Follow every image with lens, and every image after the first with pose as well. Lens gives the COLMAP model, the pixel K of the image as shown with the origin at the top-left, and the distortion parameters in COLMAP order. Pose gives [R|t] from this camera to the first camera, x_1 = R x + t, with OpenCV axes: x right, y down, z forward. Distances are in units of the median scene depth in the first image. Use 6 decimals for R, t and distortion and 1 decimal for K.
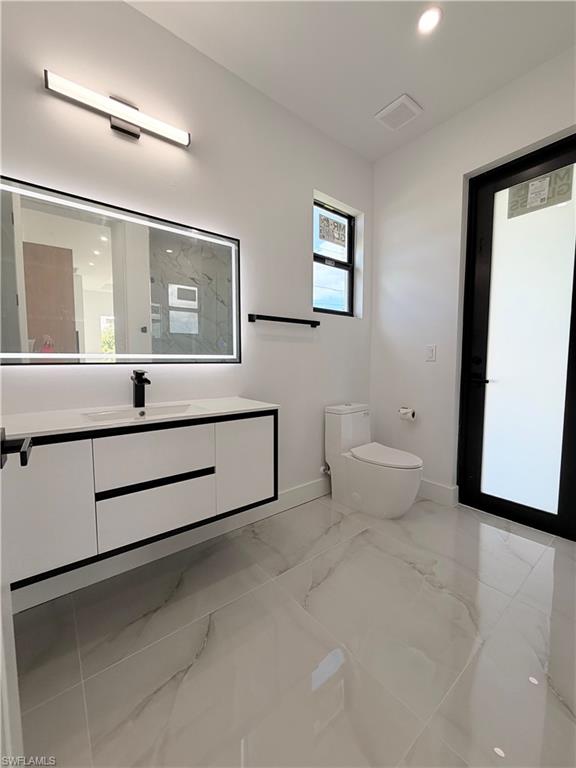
lens RADIAL K [[305.7, 0, 288.0], [0, 305.7, 384.0], [0, 0, 1]] dist [0.000242, 0.000131]
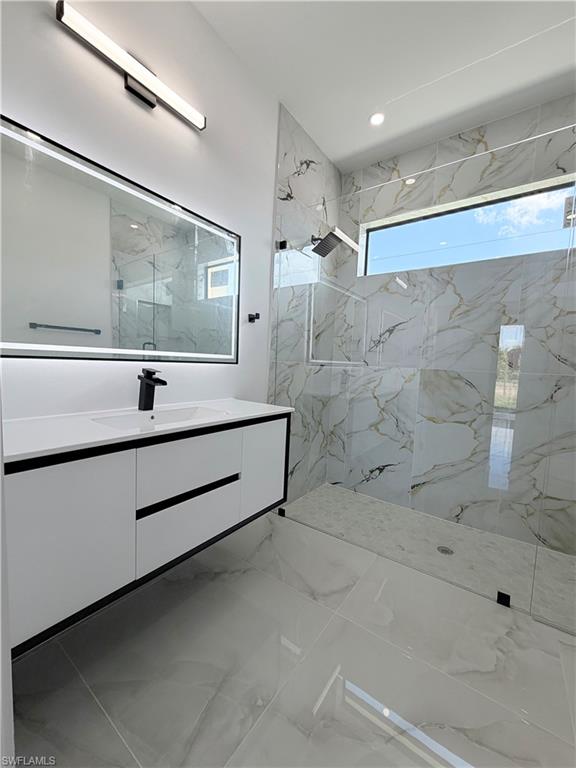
lens RADIAL K [[308.2, 0, 288.0], [0, 308.2, 384.0], [0, 0, 1]] dist [0.000537, 0.000019]
pose [[0.958660, 0.020877, 0.283787, -0.348191], [-0.021183, 0.999774, -0.001989, -0.007561], [-0.283764, -0.004105, 0.958885, 0.026064]]
